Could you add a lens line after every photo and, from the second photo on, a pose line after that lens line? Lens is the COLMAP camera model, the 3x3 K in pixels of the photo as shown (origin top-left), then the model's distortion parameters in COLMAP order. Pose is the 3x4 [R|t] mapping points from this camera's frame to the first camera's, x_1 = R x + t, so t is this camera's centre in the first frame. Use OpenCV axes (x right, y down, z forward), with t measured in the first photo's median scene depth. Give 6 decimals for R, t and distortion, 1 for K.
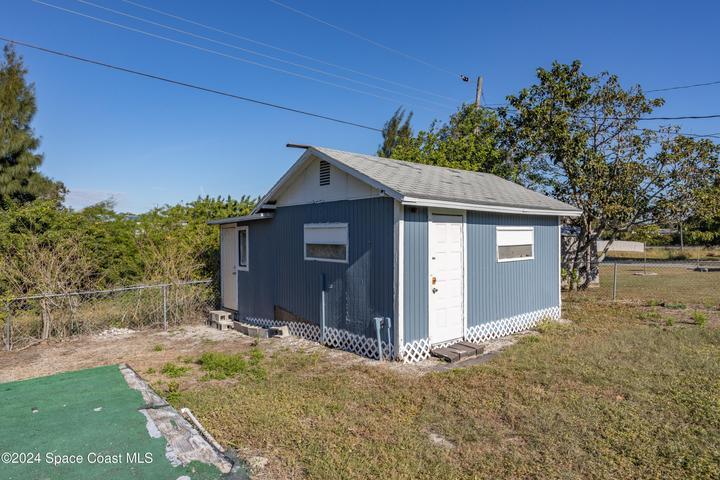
lens RADIAL K [[430.8, 0, 363.8], [0, 430.8, 245.5], [0, 0, 1]] dist [-0.006118, 0.000279]
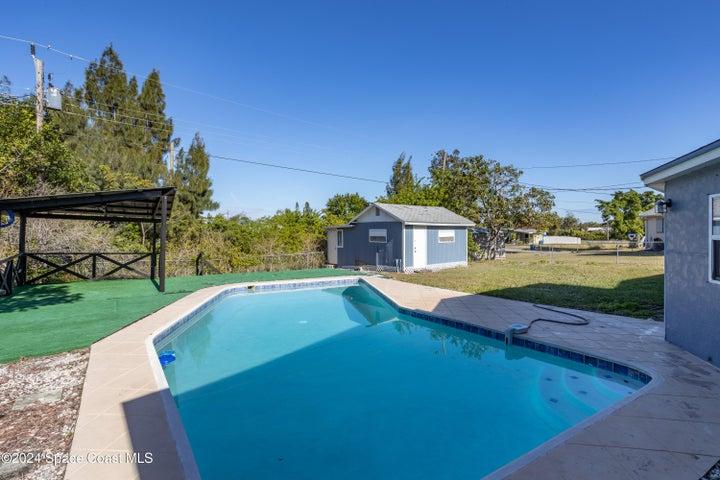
lens RADIAL K [[344.4, 0, 361.4], [0, 344.4, 234.2], [0, 0, 1]] dist [-0.043640, 0.029390]
pose [[0.999240, 0.000650, -0.038978, -0.098011], [-0.001330, 0.999848, -0.017411, 0.019502], [0.038961, 0.017450, 0.999088, -1.158192]]
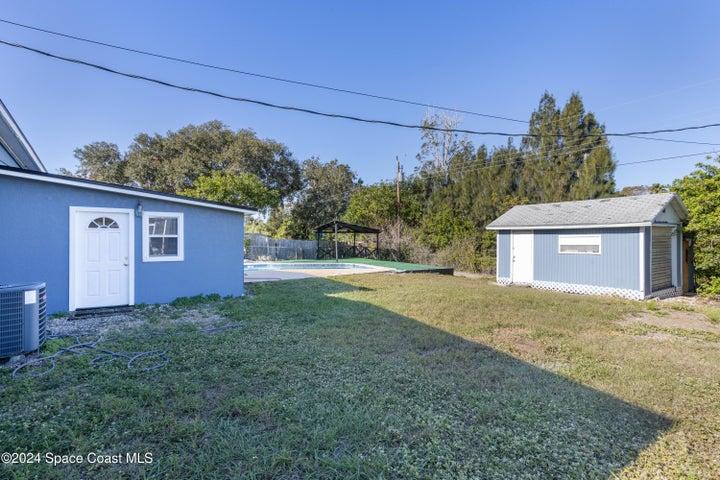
lens RADIAL K [[344.4, 0, 361.4], [0, 344.4, 234.2], [0, 0, 1]] dist [-0.043640, 0.029390]
pose [[-0.108111, -0.007648, -0.994109, 1.827685], [-0.016047, 0.999854, -0.005947, -0.023602], [0.994009, 0.015310, -0.108217, 0.235888]]
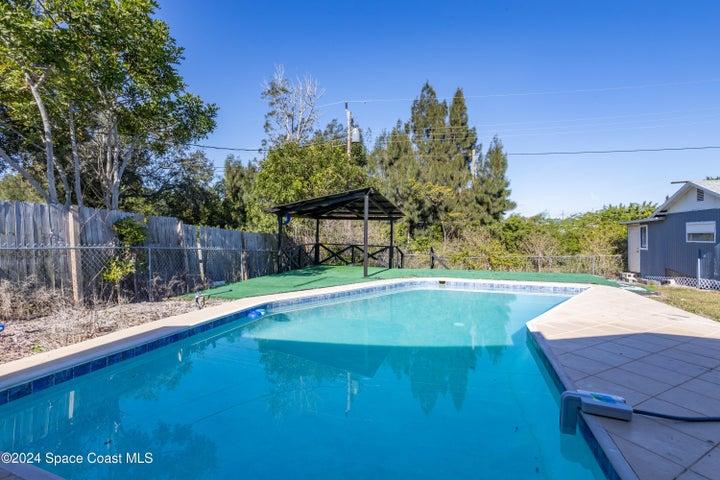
lens RADIAL K [[344.4, 0, 361.4], [0, 344.4, 234.2], [0, 0, 1]] dist [-0.043640, 0.029390]
pose [[0.563883, -0.005271, -0.825838, 0.256218], [-0.016694, 0.999703, -0.017780, 0.044949], [0.825686, 0.023813, 0.563628, -0.884720]]
